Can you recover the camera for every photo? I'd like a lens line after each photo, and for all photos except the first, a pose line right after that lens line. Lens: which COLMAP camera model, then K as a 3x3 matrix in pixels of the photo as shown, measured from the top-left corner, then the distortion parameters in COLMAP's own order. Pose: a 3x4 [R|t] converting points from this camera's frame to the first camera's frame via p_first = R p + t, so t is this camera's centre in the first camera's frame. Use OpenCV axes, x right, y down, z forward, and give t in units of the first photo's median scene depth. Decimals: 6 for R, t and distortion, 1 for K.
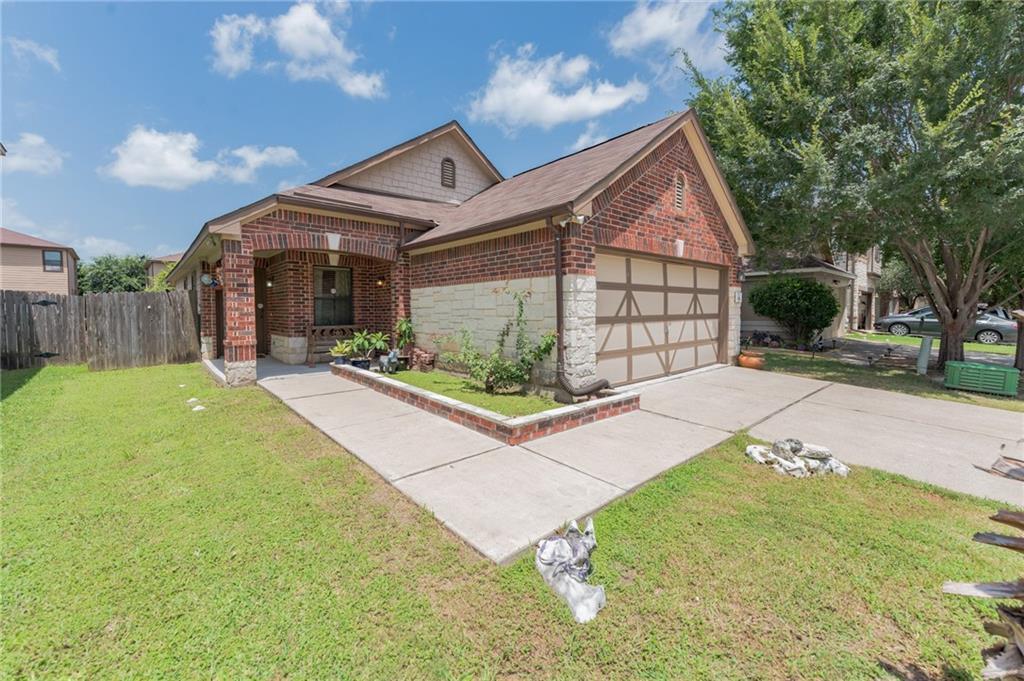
lens RADIAL K [[404.2, 0, 514.5], [0, 404.2, 324.4], [0, 0, 1]] dist [0.003289, -0.000014]
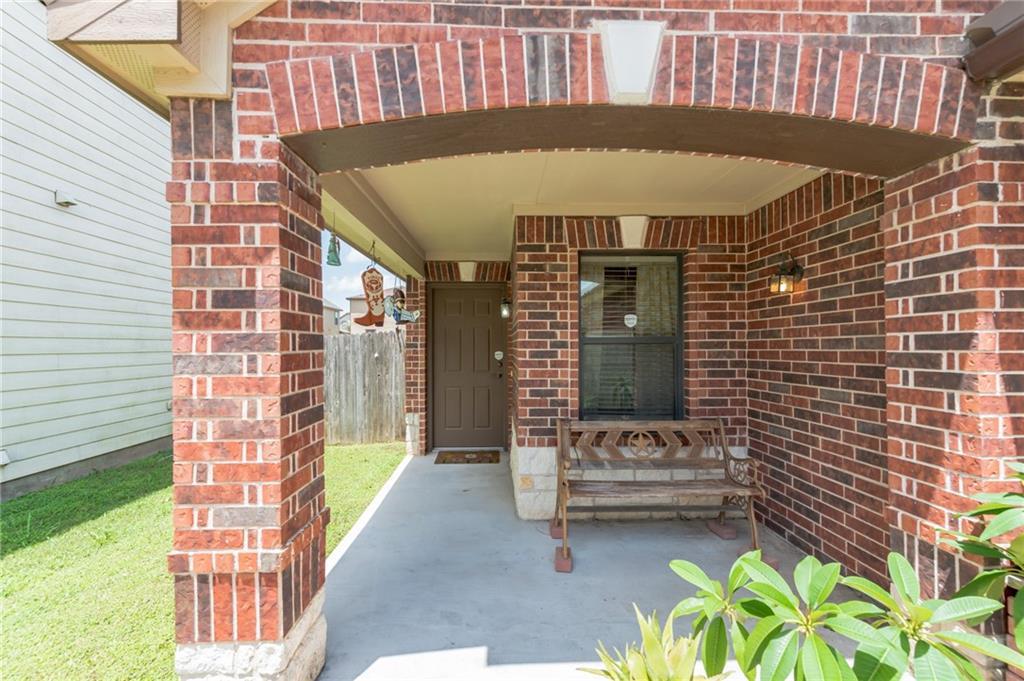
lens RADIAL K [[404.2, 0, 513.8], [0, 404.2, 342.4], [0, 0, 1]] dist [0.003289, -0.000014]
pose [[0.756959, -0.004836, -0.653445, -0.319605], [-0.021375, 0.999254, -0.032156, -0.053756], [0.653113, 0.038308, 0.756291, 0.723938]]
